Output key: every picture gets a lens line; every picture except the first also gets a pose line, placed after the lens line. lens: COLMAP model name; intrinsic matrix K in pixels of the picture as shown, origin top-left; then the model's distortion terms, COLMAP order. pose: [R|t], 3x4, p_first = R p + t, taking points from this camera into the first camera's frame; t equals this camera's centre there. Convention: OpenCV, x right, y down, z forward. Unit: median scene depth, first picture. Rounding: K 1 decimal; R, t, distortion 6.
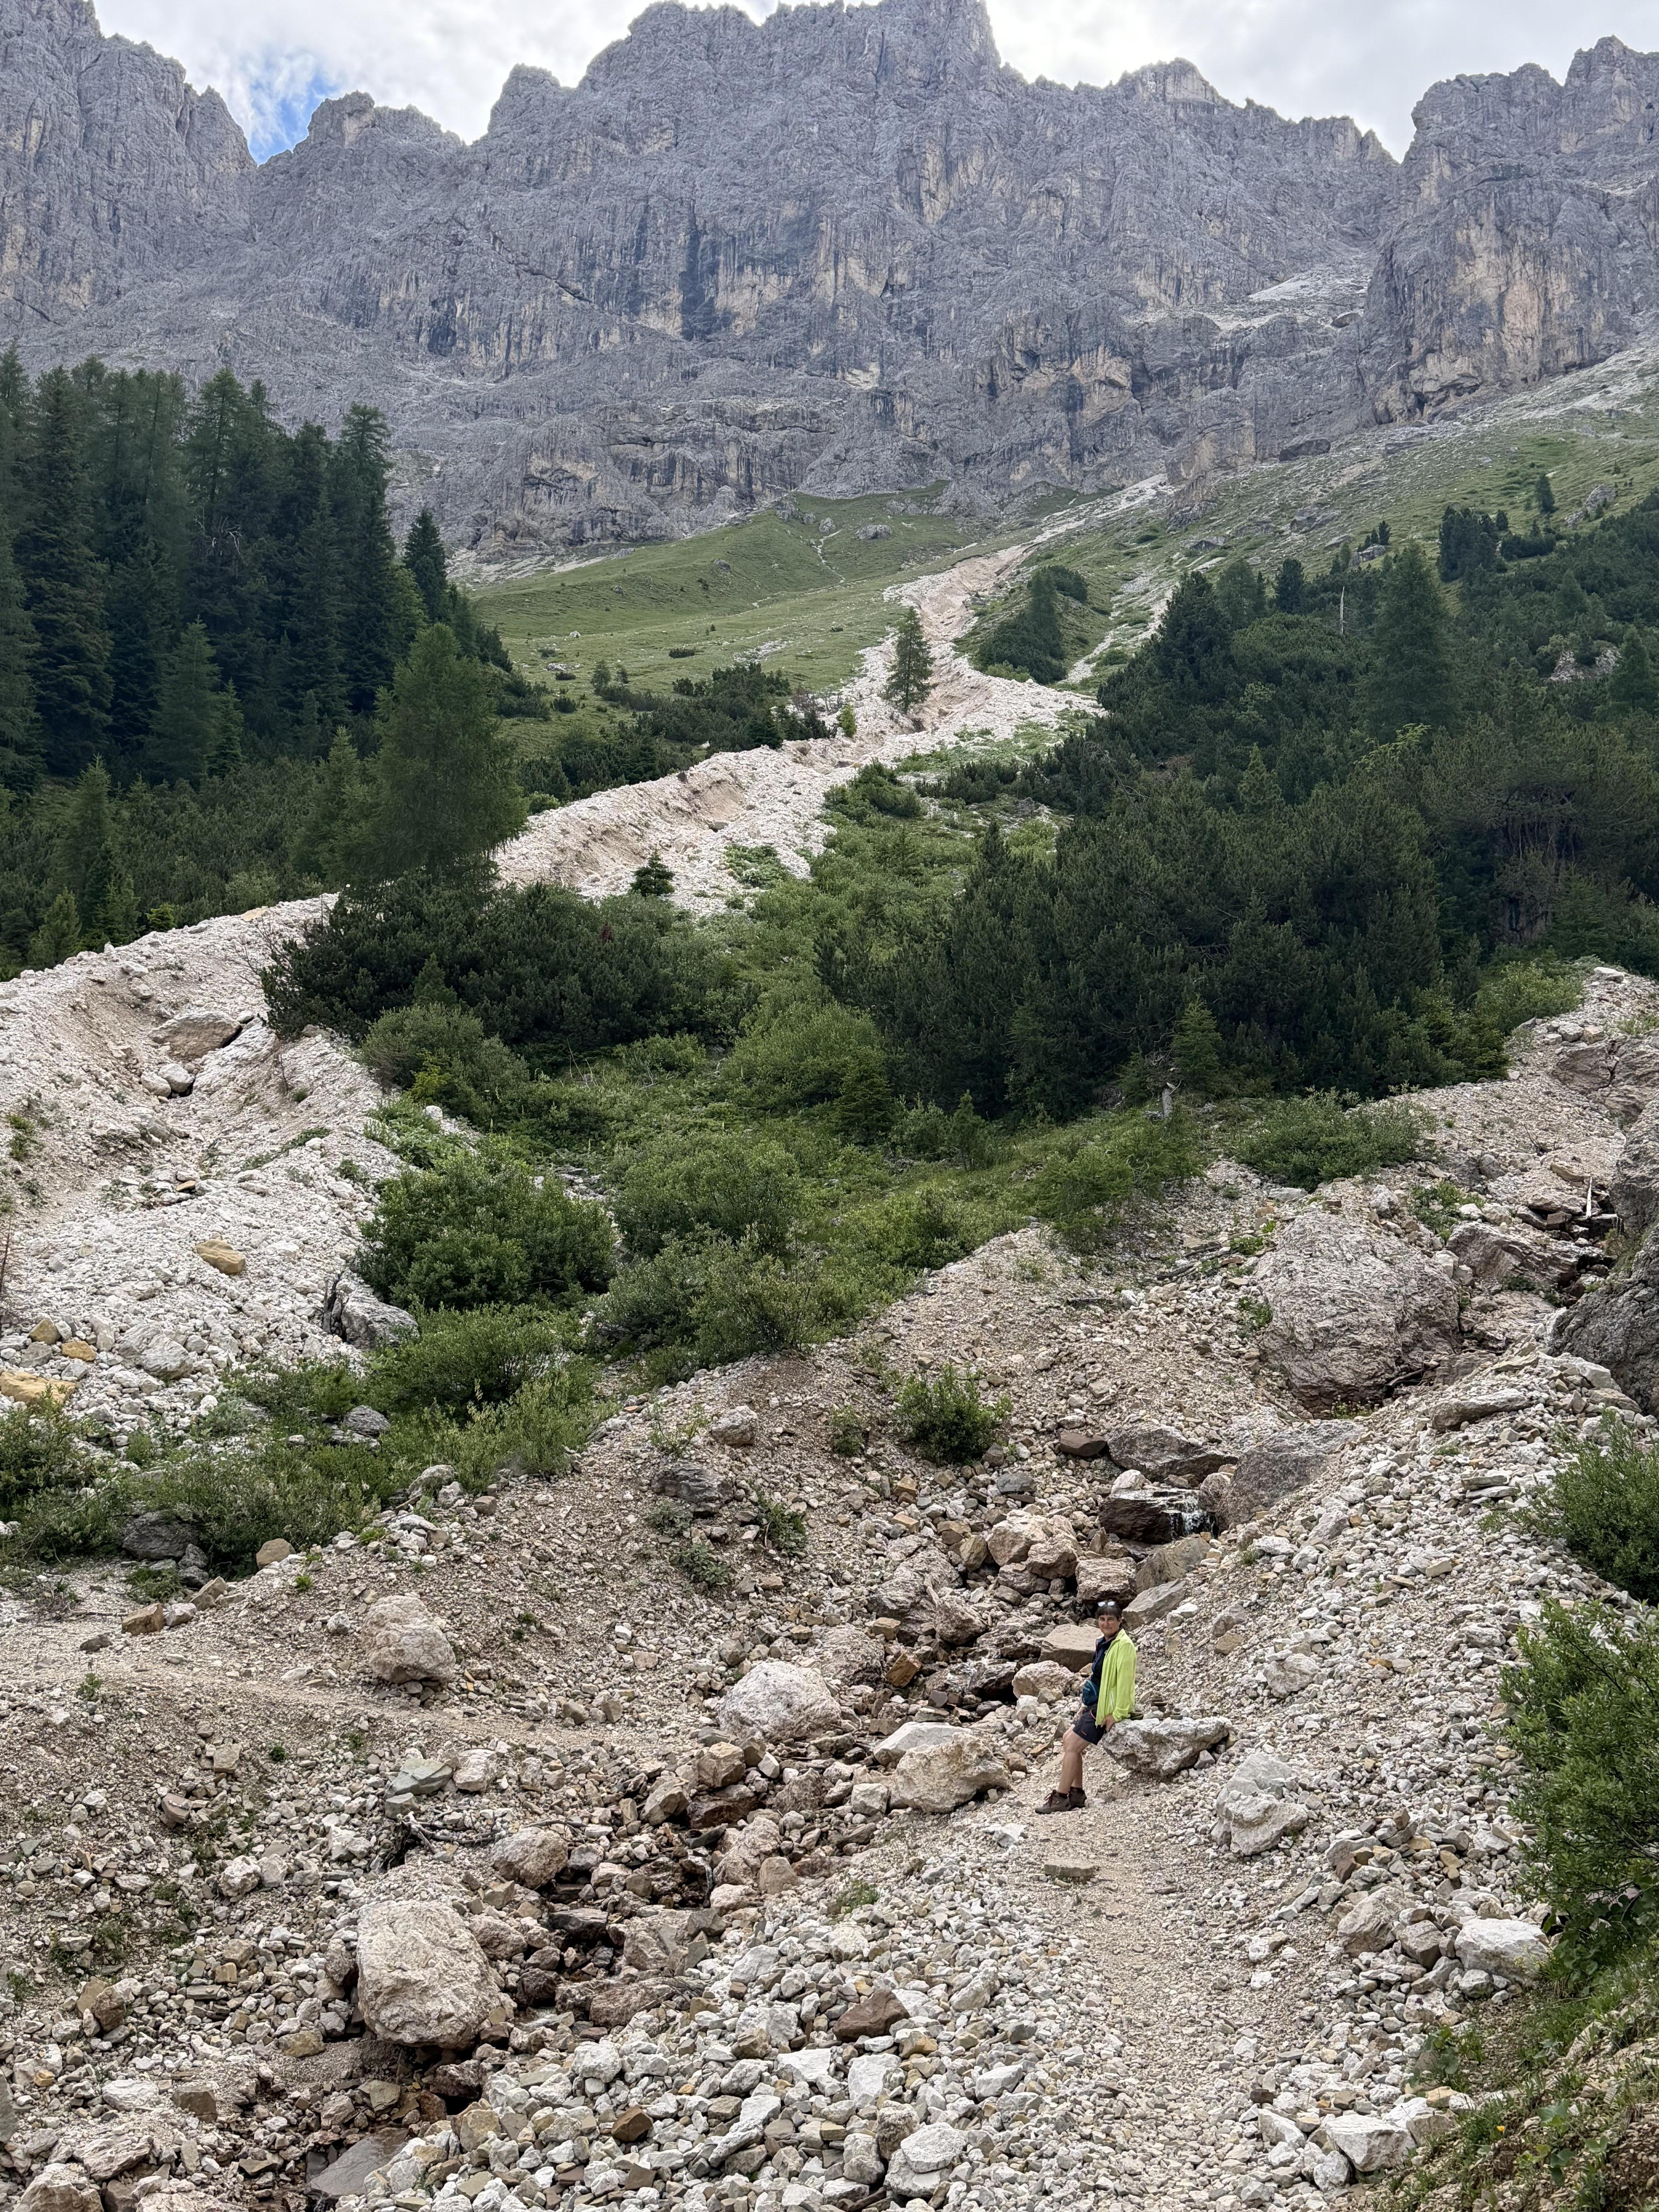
lens RADIAL K [[2353.0, 0, 796.3], [0, 2353.0, 1106.8], [0, 0, 1]] dist [0.249839, -0.642270]
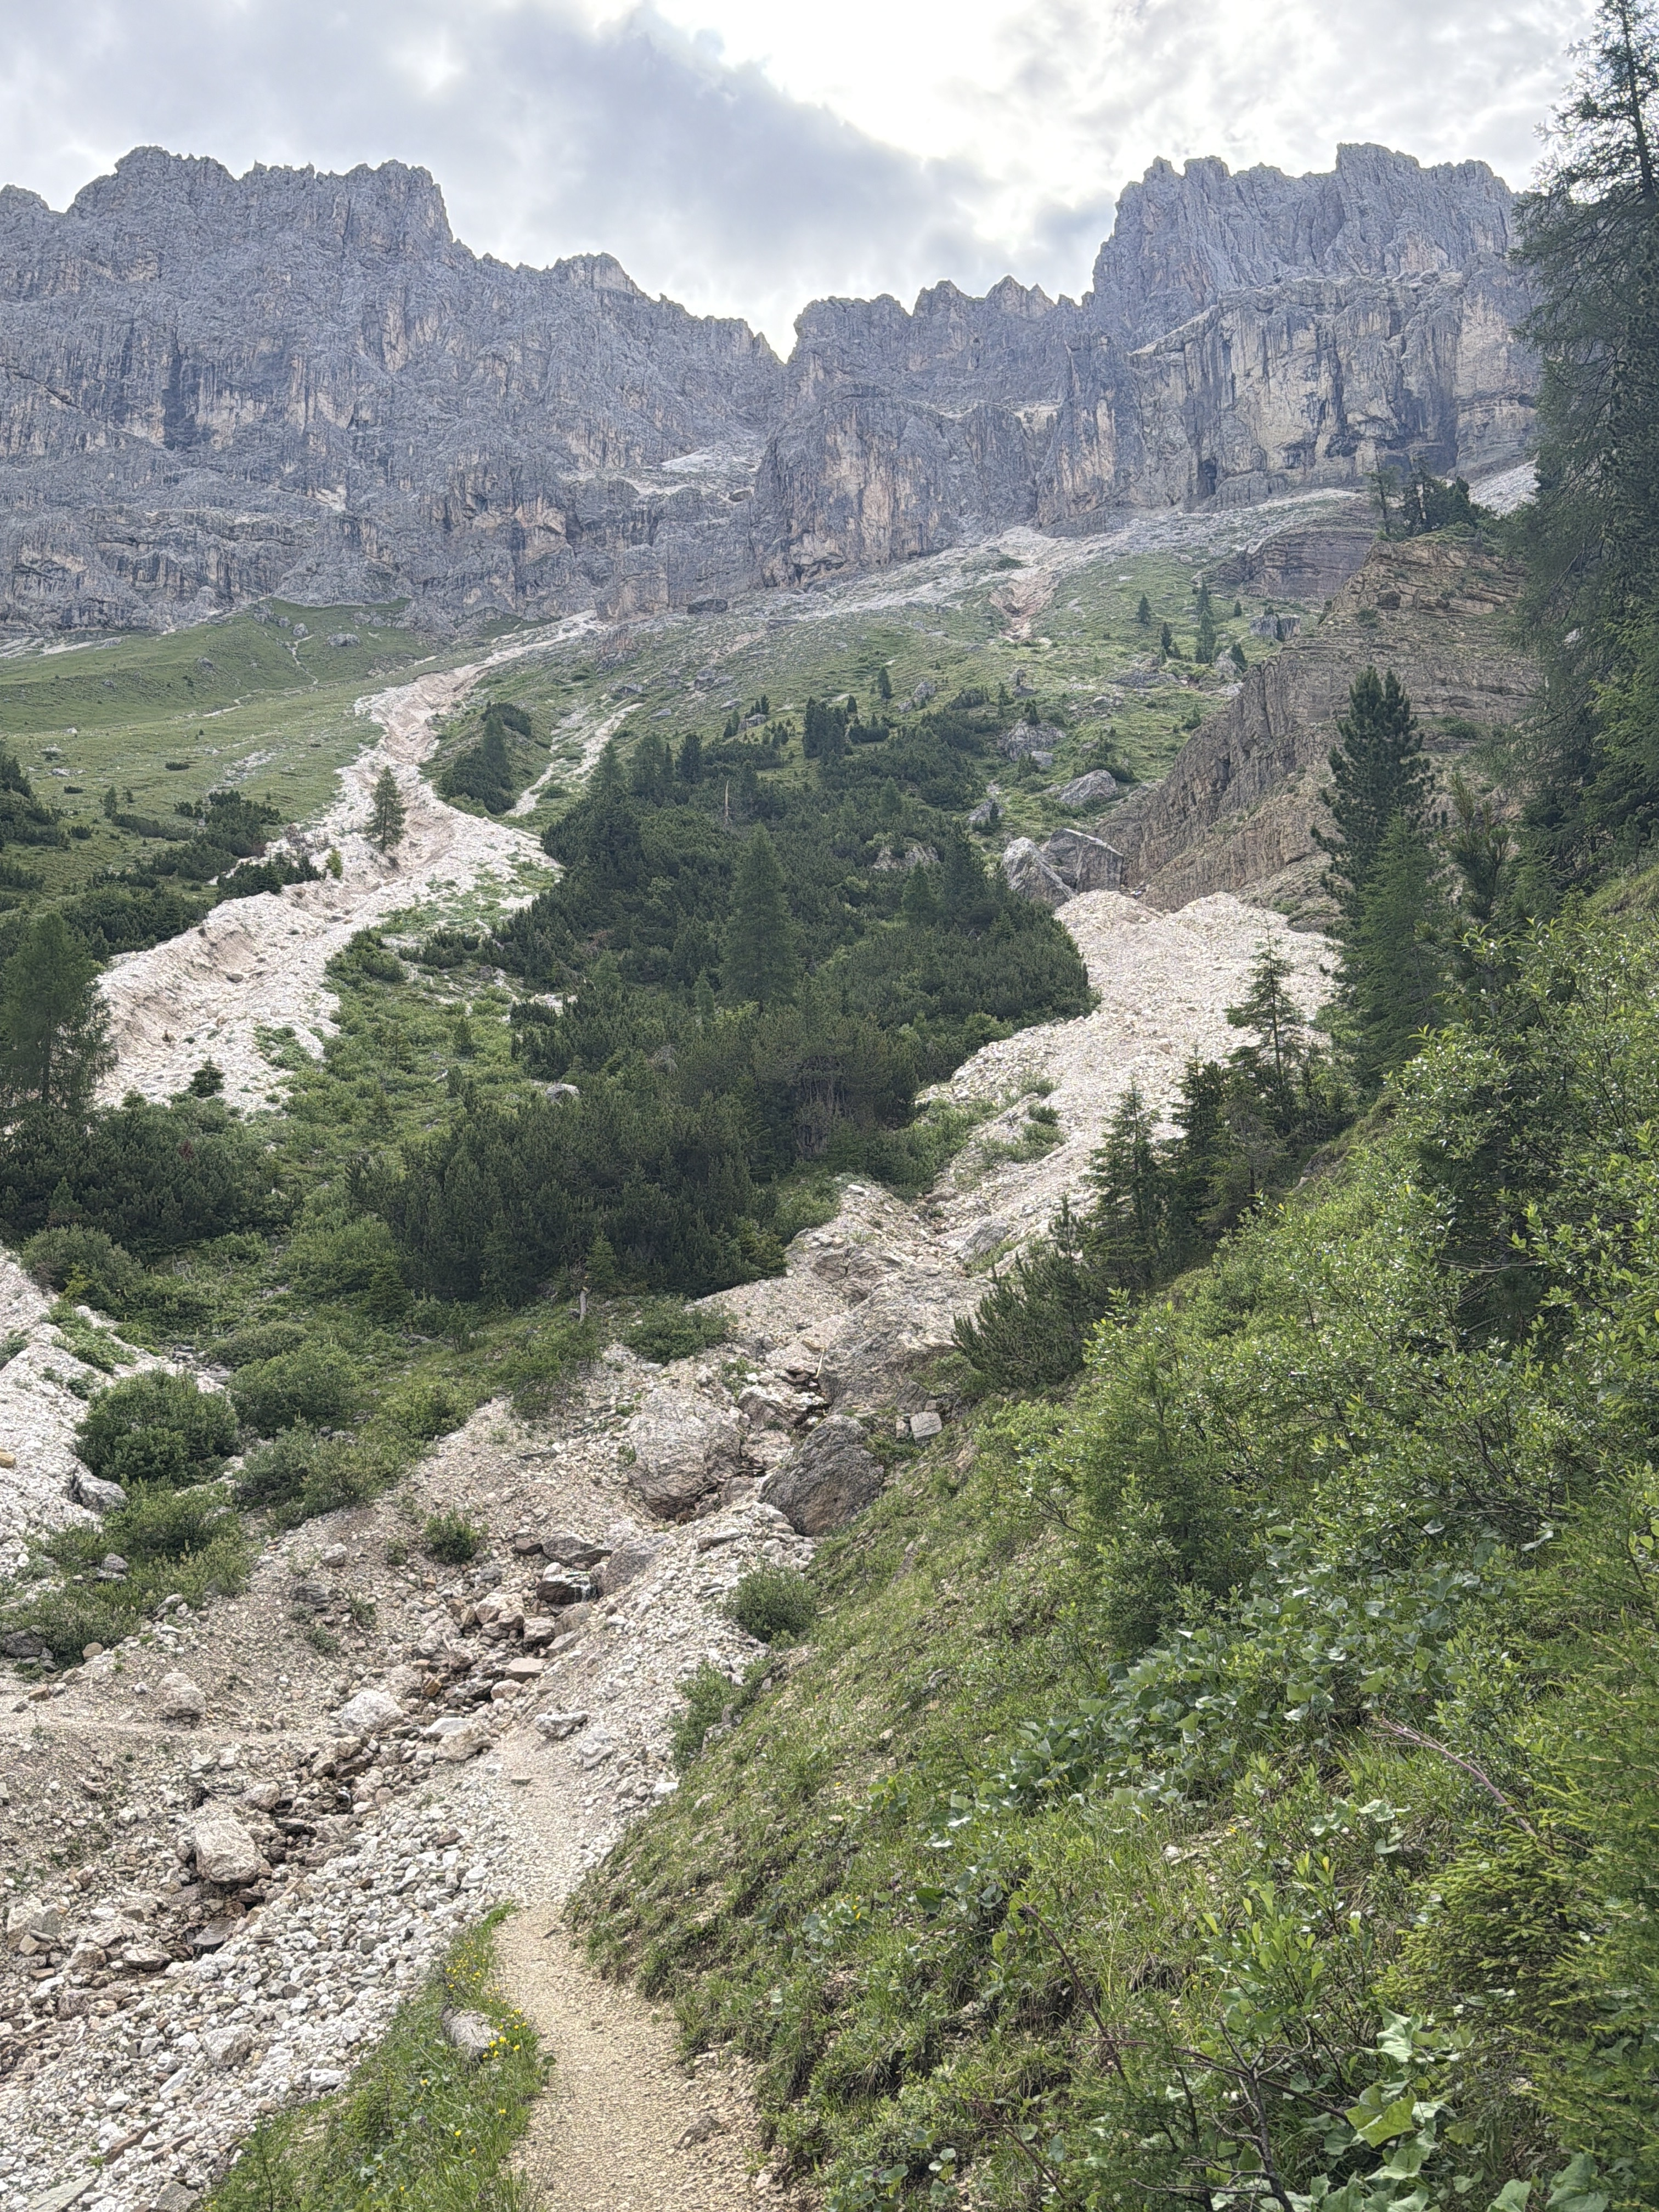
lens RADIAL K [[2024.2, 0, 829.5], [0, 2024.2, 1106.0], [0, 0, 1]] dist [0.216751, -0.506884]
pose [[0.964365, 0.007331, 0.264473, -0.029356], [-0.004581, 0.999929, -0.011014, -0.071046], [-0.264535, 0.009410, 0.964330, -0.228444]]
